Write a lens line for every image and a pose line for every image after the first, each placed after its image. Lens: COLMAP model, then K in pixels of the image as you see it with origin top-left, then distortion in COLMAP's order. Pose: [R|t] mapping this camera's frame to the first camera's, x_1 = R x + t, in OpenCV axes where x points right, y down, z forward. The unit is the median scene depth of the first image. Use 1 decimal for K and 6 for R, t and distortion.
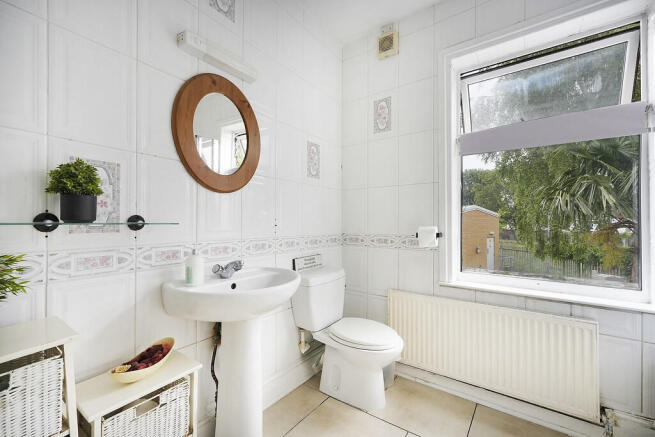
lens RADIAL K [[264.6, 0, 327.5], [0, 264.6, 219.7], [0, 0, 1]] dist [0.000646, -0.000212]
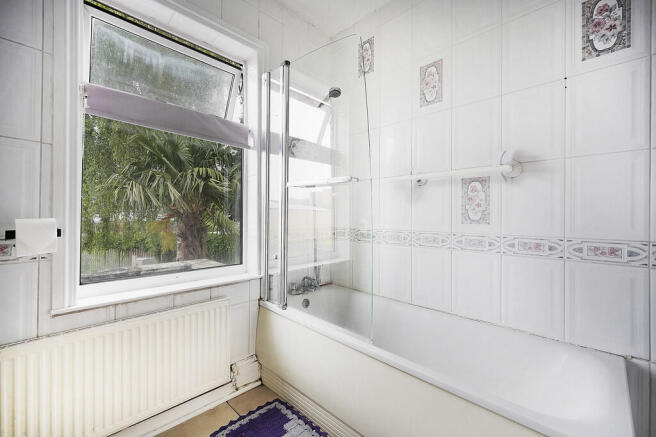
lens RADIAL K [[274.5, 0, 328.7], [0, 274.5, 211.6], [0, 0, 1]] dist [-0.000533, -0.000177]
pose [[0.125053, 0.013523, 0.992058, -0.123492], [-0.024420, 0.999646, -0.010548, 0.002033], [-0.991849, -0.022907, 0.125339, 0.315741]]
